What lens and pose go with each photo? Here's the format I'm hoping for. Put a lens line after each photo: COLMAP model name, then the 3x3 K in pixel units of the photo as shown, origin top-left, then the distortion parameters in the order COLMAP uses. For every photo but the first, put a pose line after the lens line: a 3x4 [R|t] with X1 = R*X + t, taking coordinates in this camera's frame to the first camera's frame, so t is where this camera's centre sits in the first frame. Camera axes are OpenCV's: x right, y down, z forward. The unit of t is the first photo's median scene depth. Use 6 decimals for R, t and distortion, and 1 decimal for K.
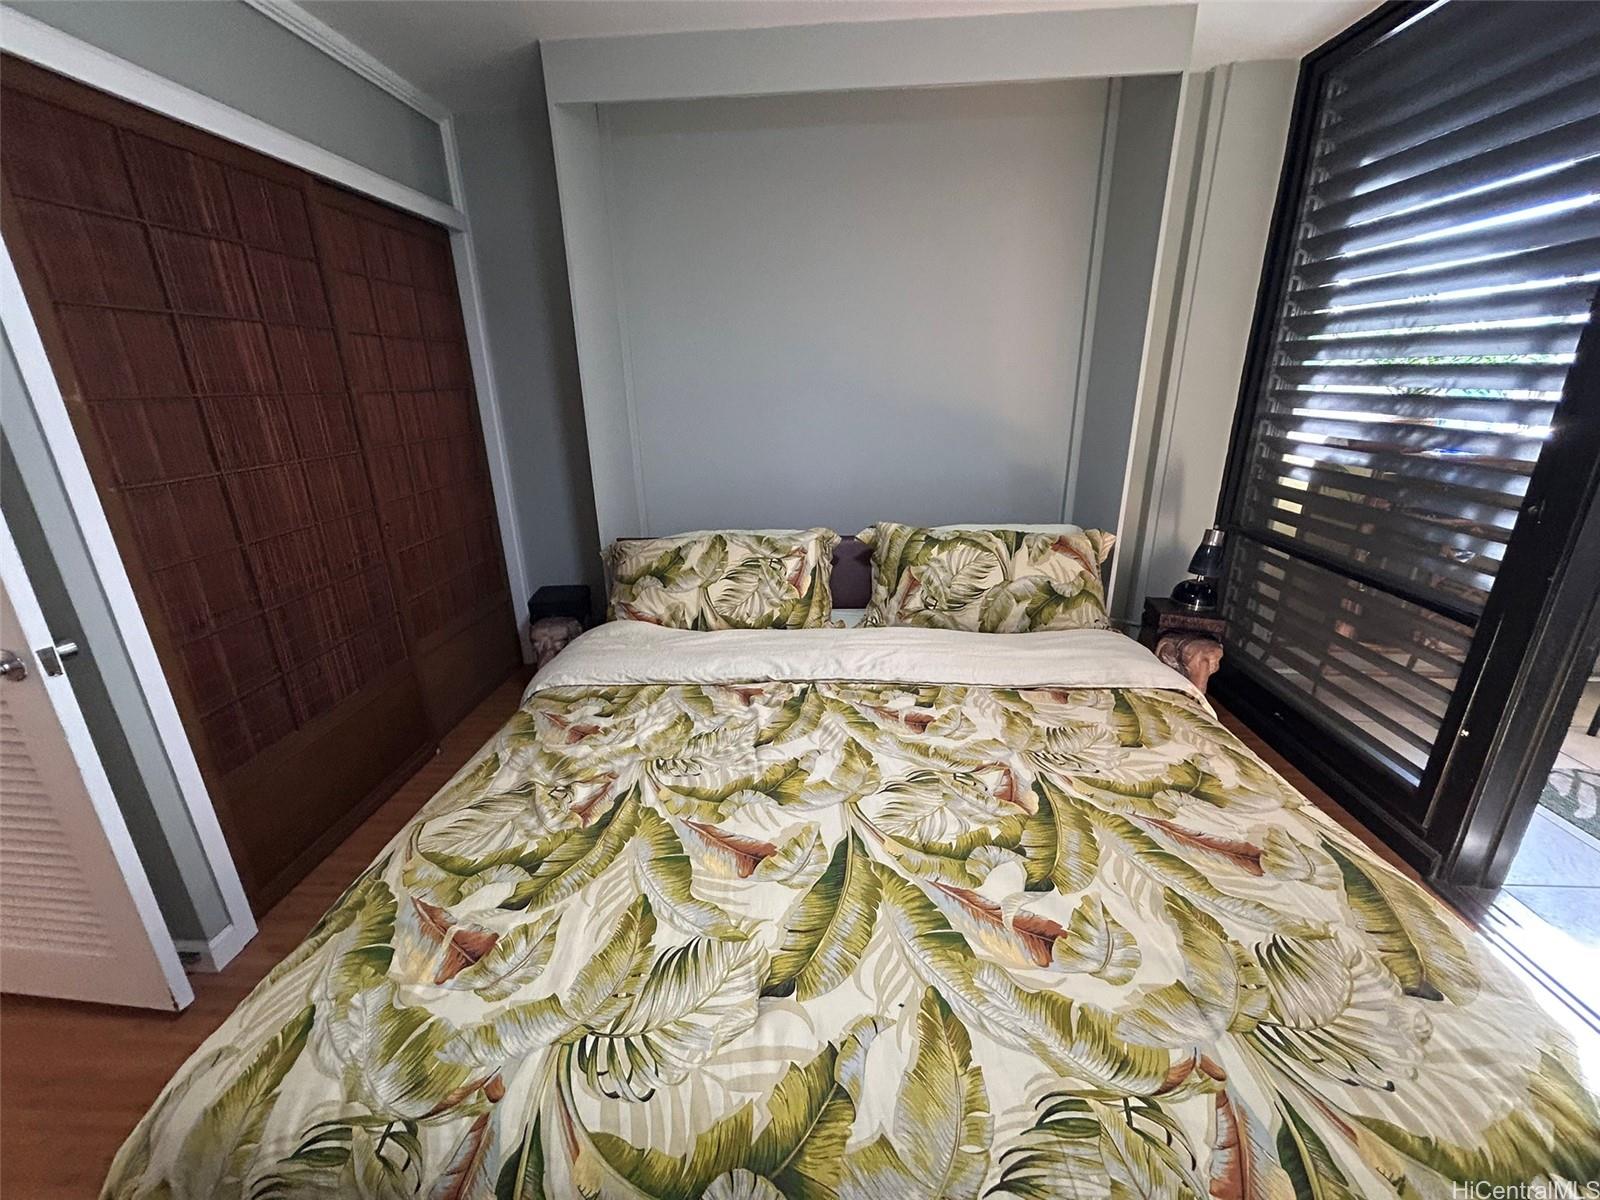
lens RADIAL K [[645.8, 0, 798.7], [0, 645.8, 588.8], [0, 0, 1]] dist [0.001827, 0.000511]
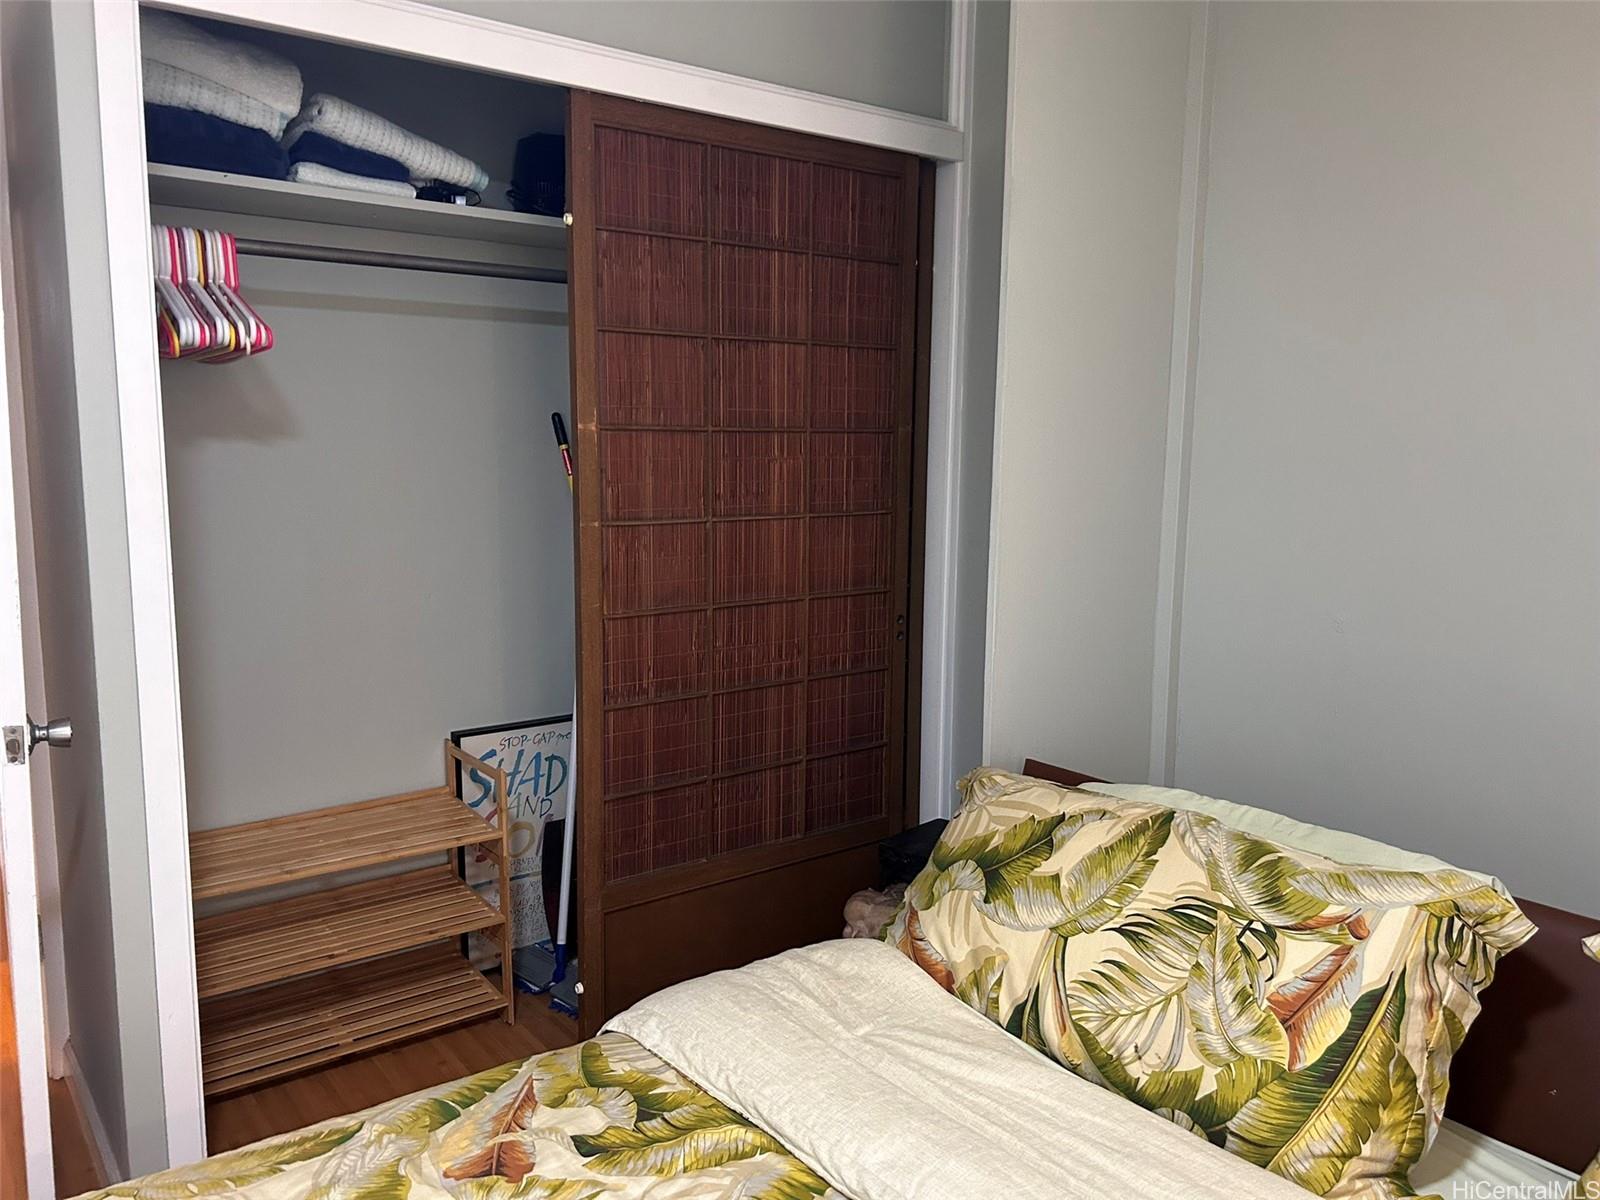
lens RADIAL K [[1200.4, 0, 802.7], [0, 1200.4, 605.6], [0, 0, 1]] dist [0.012726, 0.000574]
pose [[0.650576, 0.134429, -0.747449, 0.328644], [-0.259937, 0.964179, -0.052839, -0.141429], [0.713571, 0.228666, 0.662215, 0.458193]]
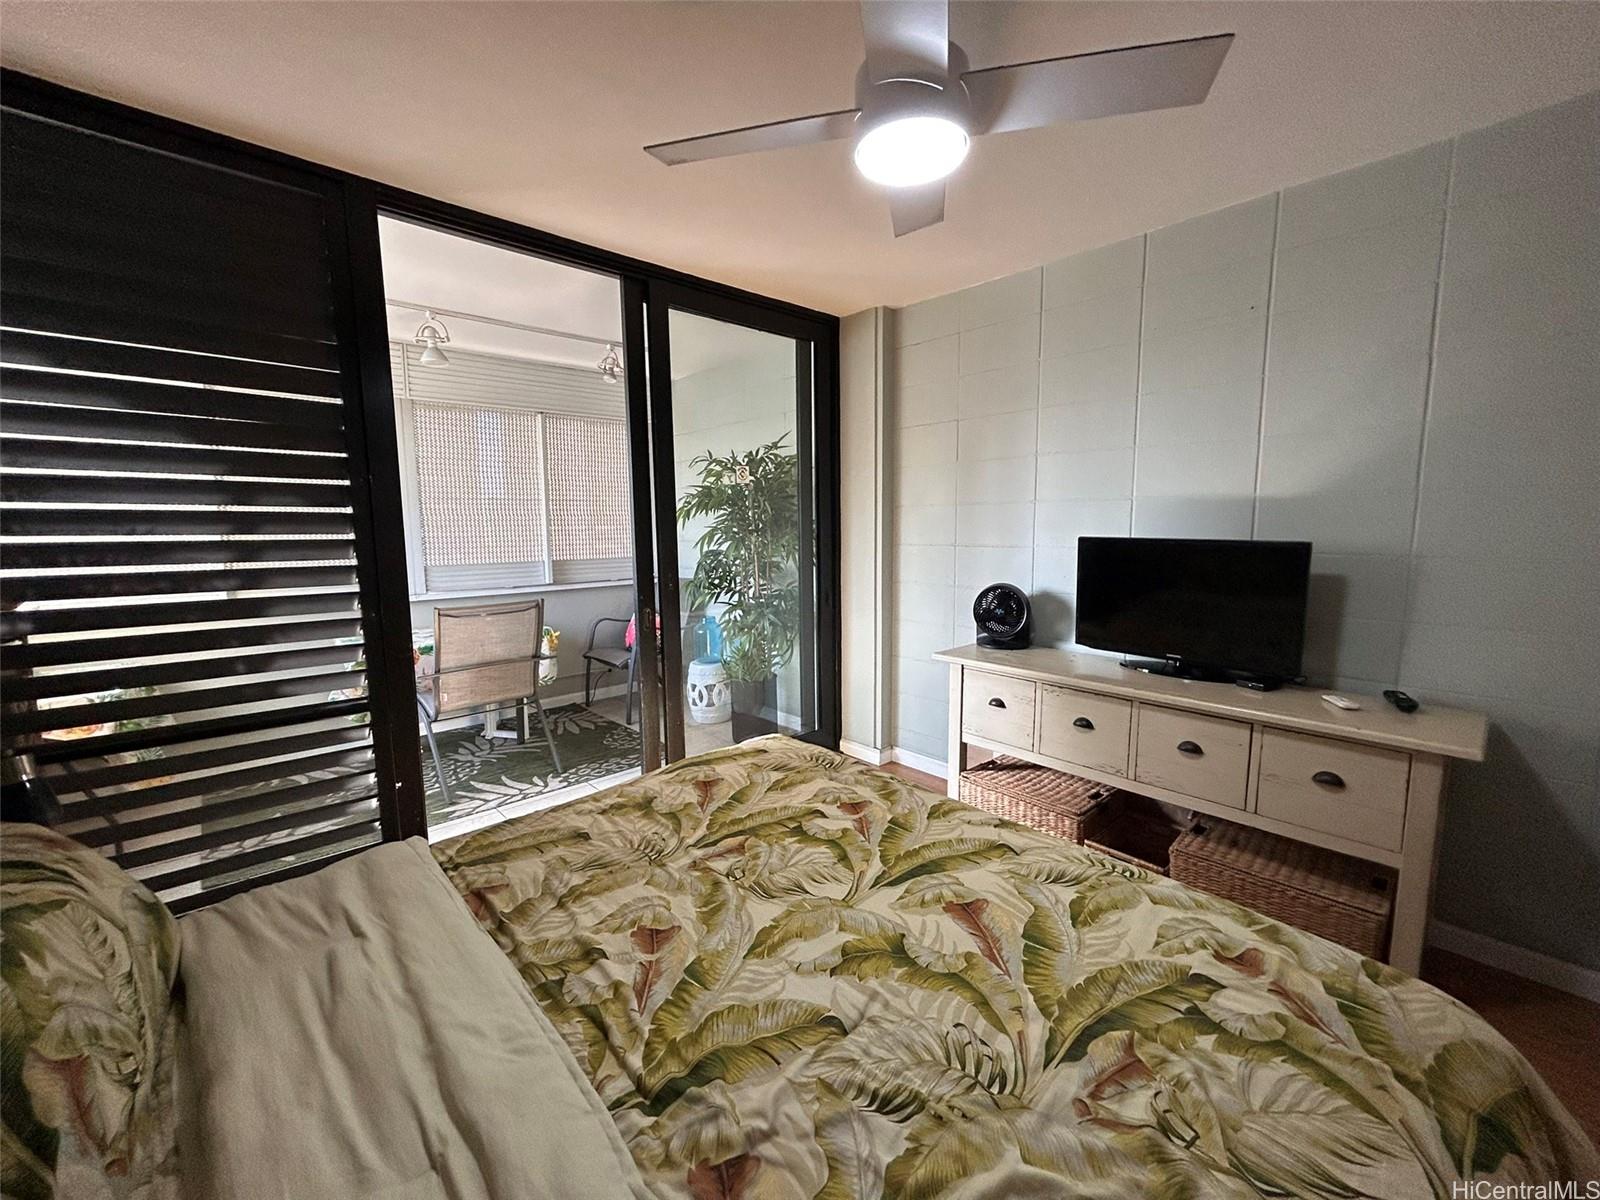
lens RADIAL K [[645.8, 0, 797.5], [0, 645.8, 597.5], [0, 0, 1]] dist [0.001827, 0.000511]
pose [[-0.710785, -0.054864, 0.701267, -0.390750], [0.239371, 0.918586, 0.314486, -0.314201], [-0.661428, 0.391395, -0.639784, 1.084448]]
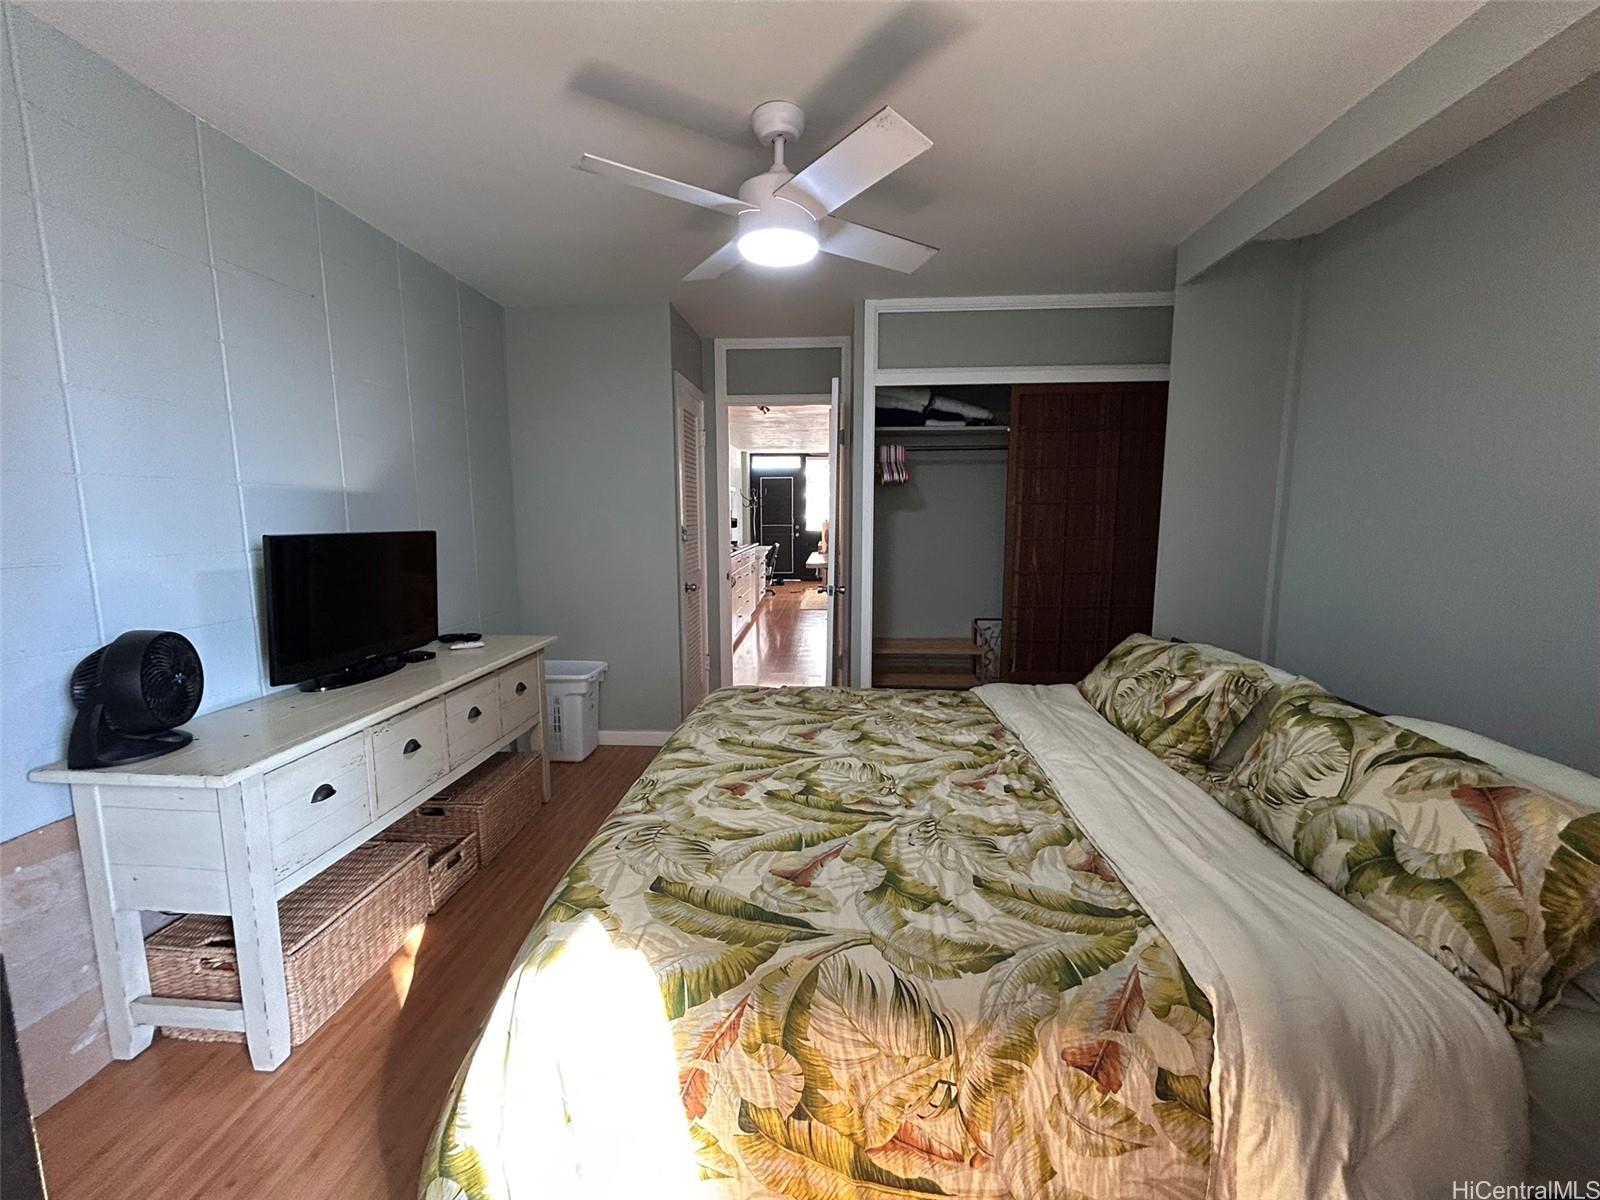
lens RADIAL K [[645.8, 0, 796.7], [0, 645.8, 601.9], [0, 0, 1]] dist [0.001827, 0.000511]
pose [[-0.008020, 0.157908, -0.987421, 1.123691], [-0.307255, 0.939295, 0.152707, -0.154228], [0.951593, 0.304615, 0.040985, 0.502825]]
